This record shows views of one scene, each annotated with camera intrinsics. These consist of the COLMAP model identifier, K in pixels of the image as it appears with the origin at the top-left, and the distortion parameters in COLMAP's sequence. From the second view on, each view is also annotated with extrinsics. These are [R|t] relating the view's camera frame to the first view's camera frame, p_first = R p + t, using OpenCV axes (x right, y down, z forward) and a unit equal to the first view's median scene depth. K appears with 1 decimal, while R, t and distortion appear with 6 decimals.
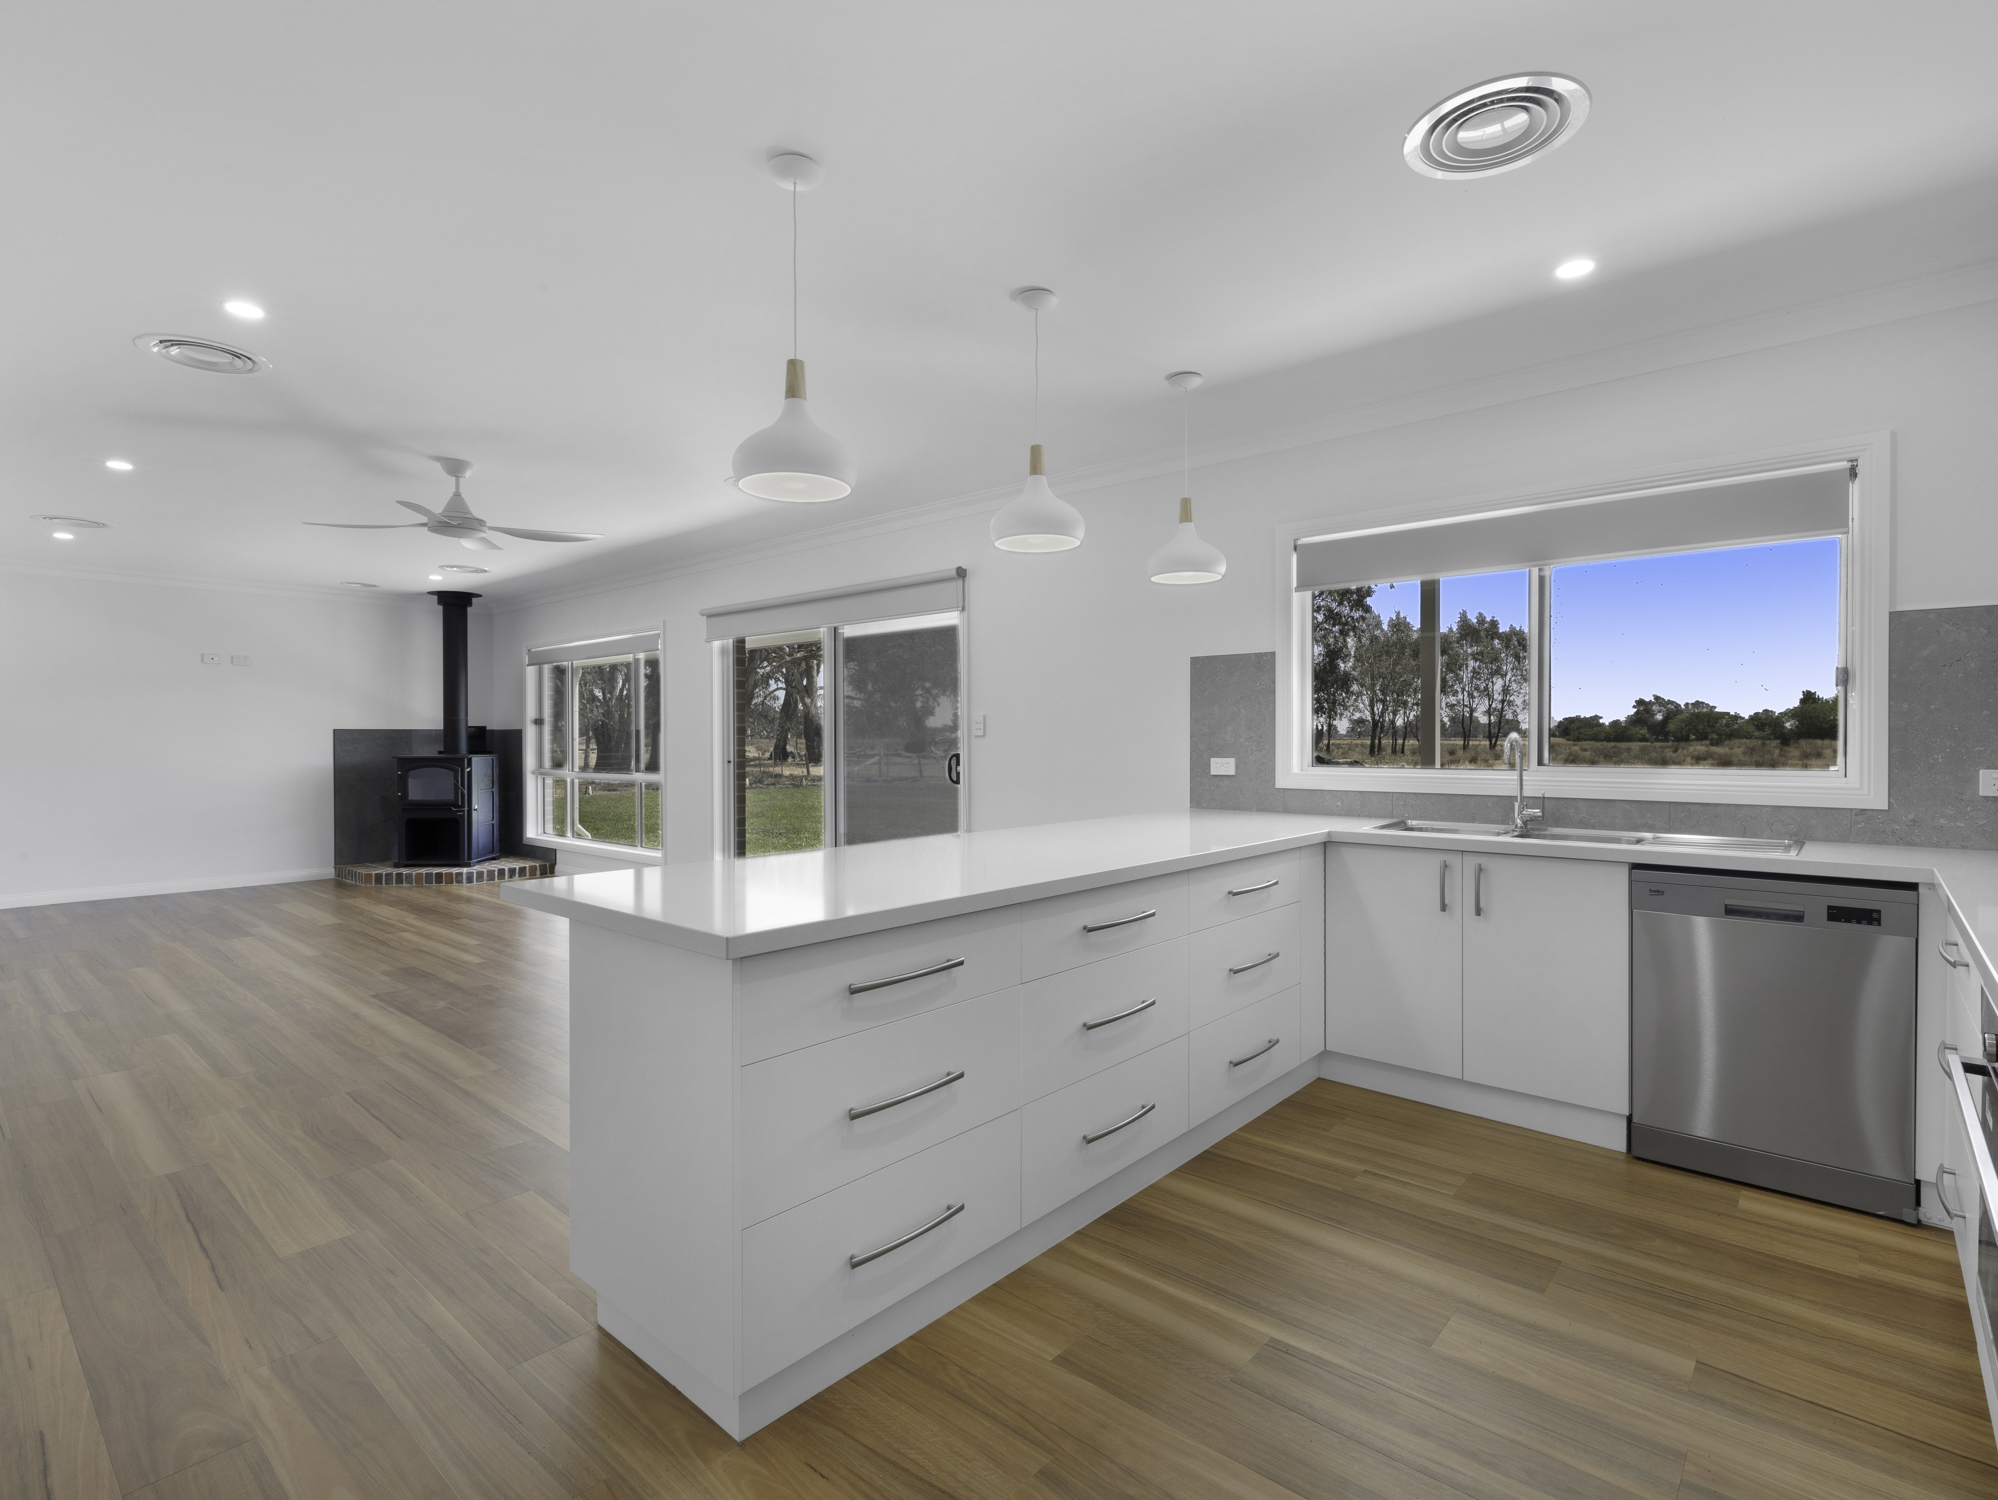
lens RADIAL K [[968.9, 0, 1027.2], [0, 968.9, 752.4], [0, 0, 1]] dist [0.015263, 0.000082]
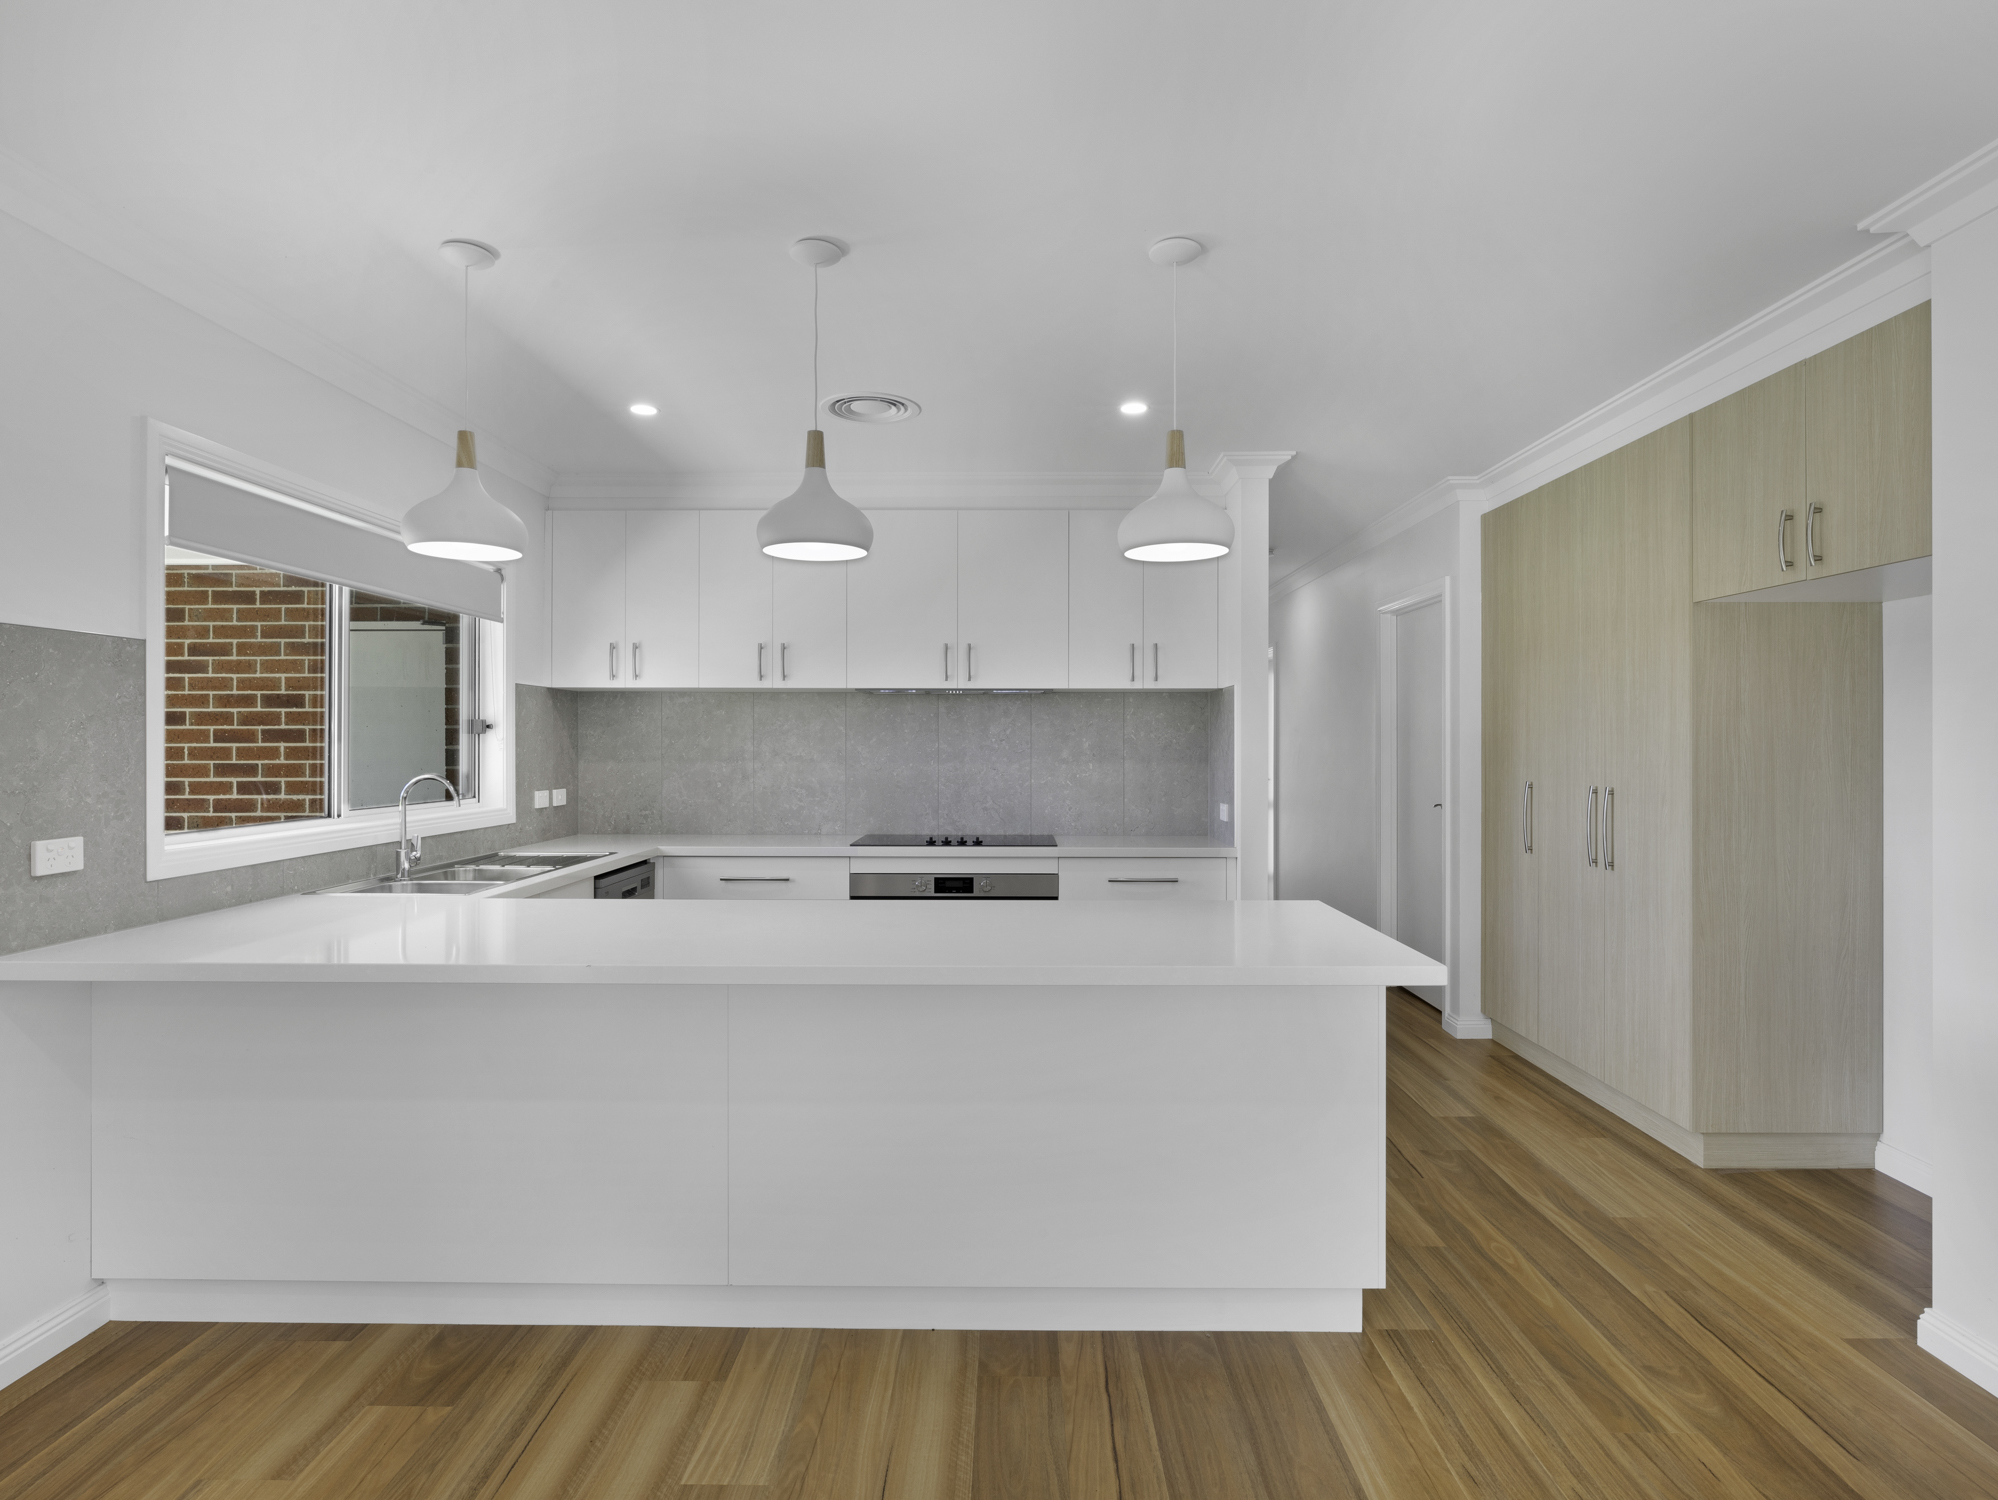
lens RADIAL K [[1087.1, 0, 999.0], [0, 1087.1, 750.0], [0, 0, 1]] dist [0.034555, 0.000101]
pose [[-0.634642, -0.005939, 0.772784, -0.792555], [0.010472, 0.999813, 0.016284, -0.063824], [-0.772736, 0.018427, -0.634460, 1.460286]]
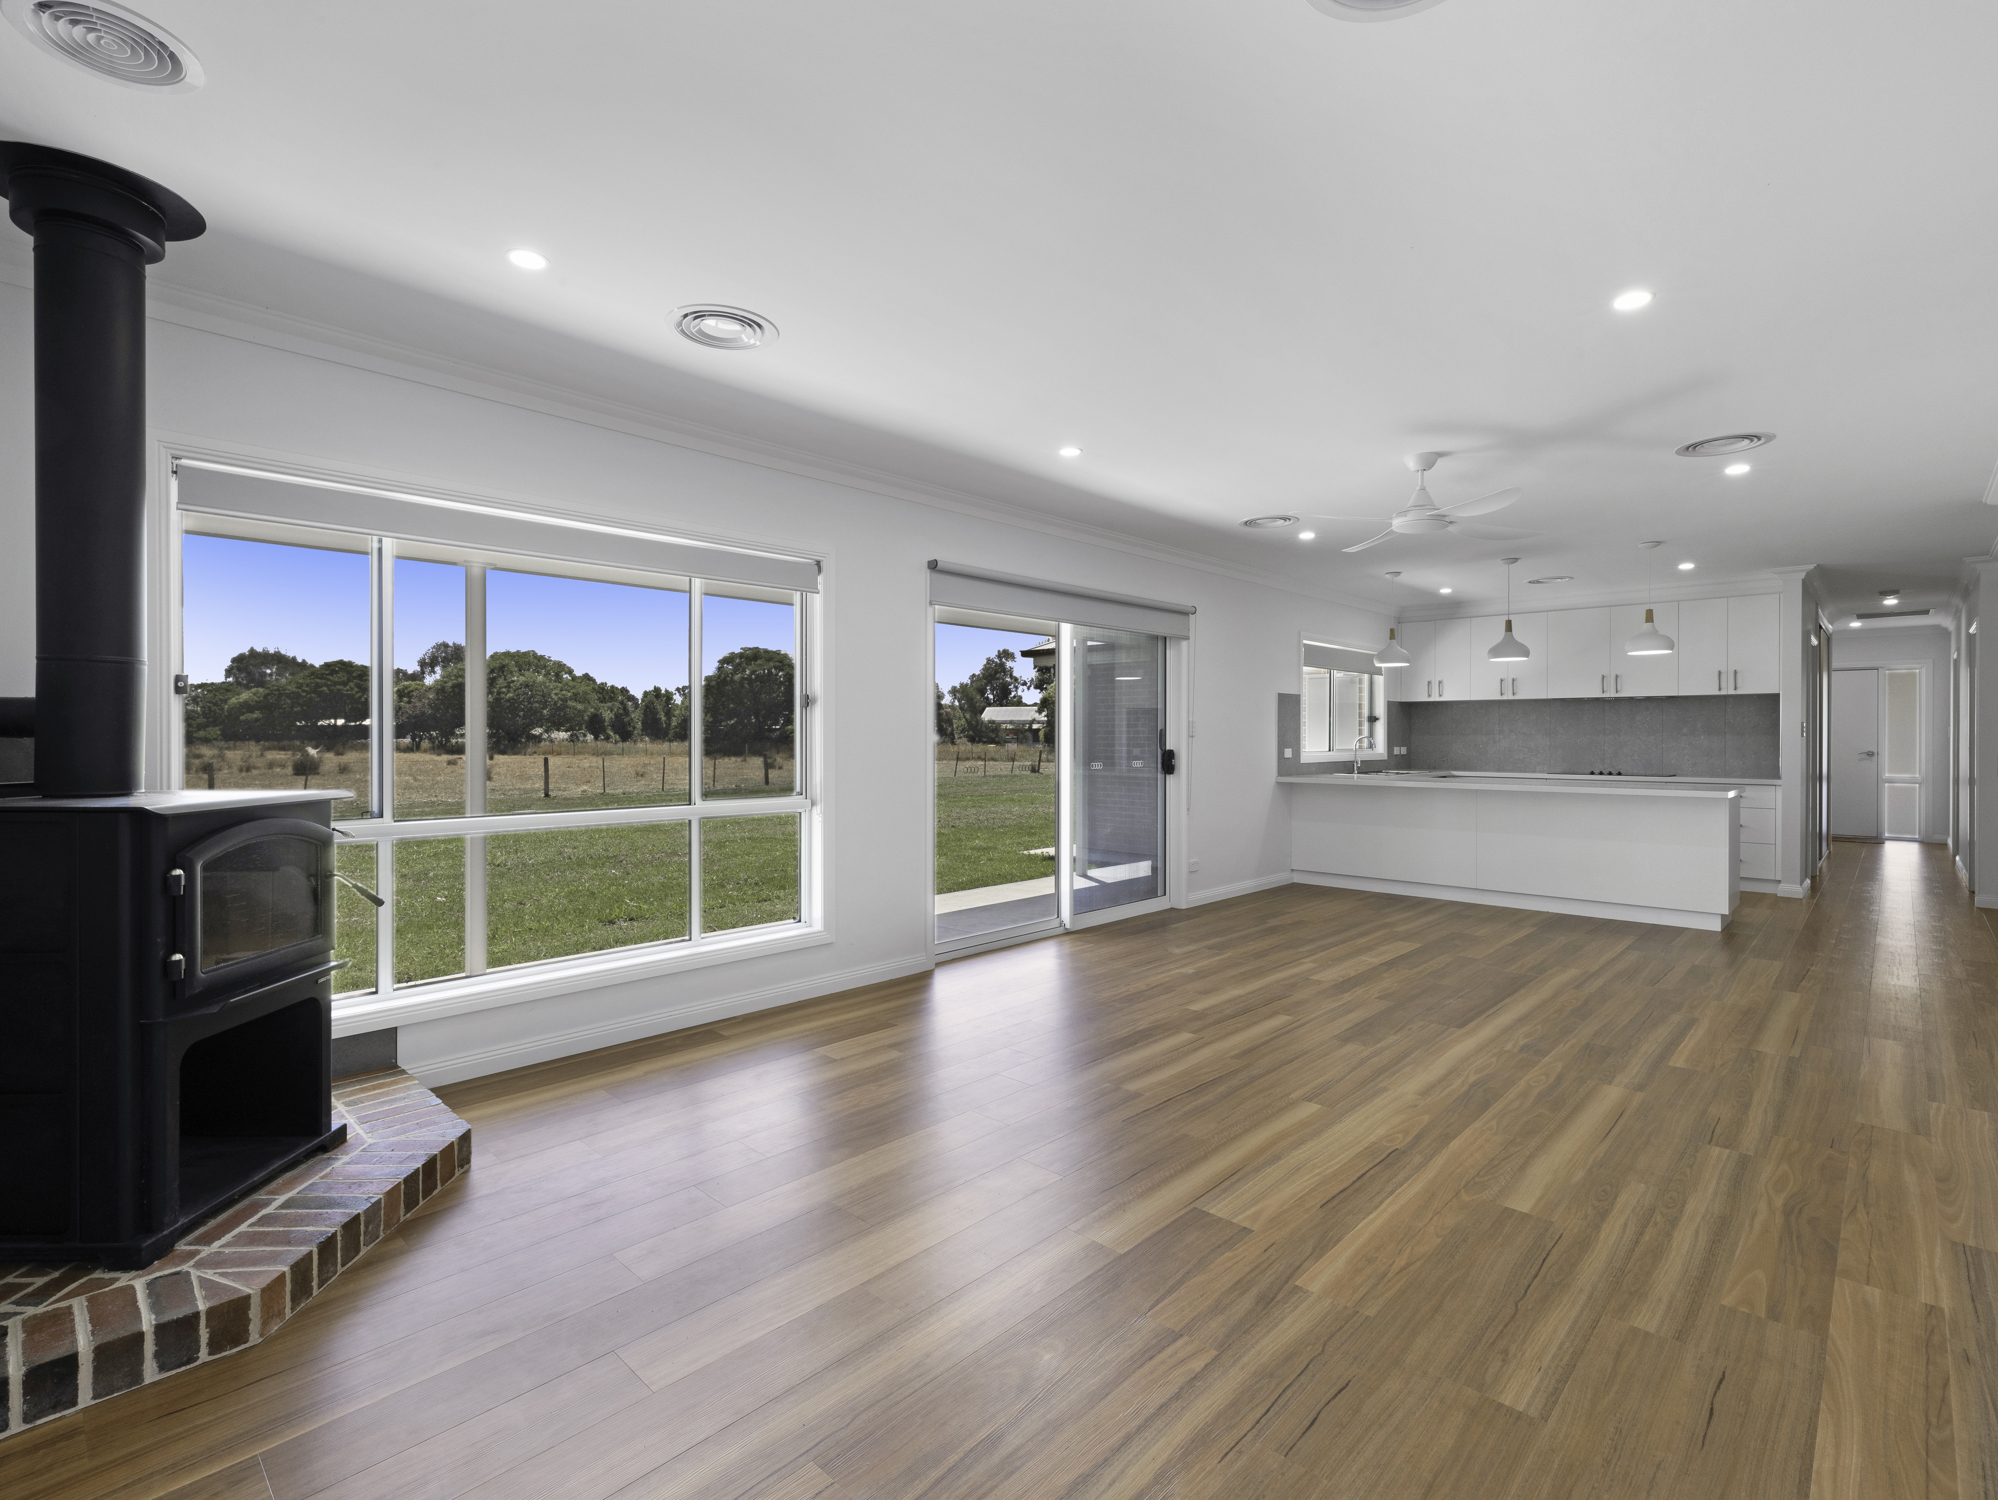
lens RADIAL K [[957.7, 0, 999.0], [0, 957.7, 750.0], [0, 0, 1]] dist [-0.001944, -0.000559]
pose [[0.047065, -0.014261, 0.998790, -2.441788], [0.014778, 0.999799, 0.013579, -0.037389], [-0.998782, 0.014121, 0.047267, 2.162145]]
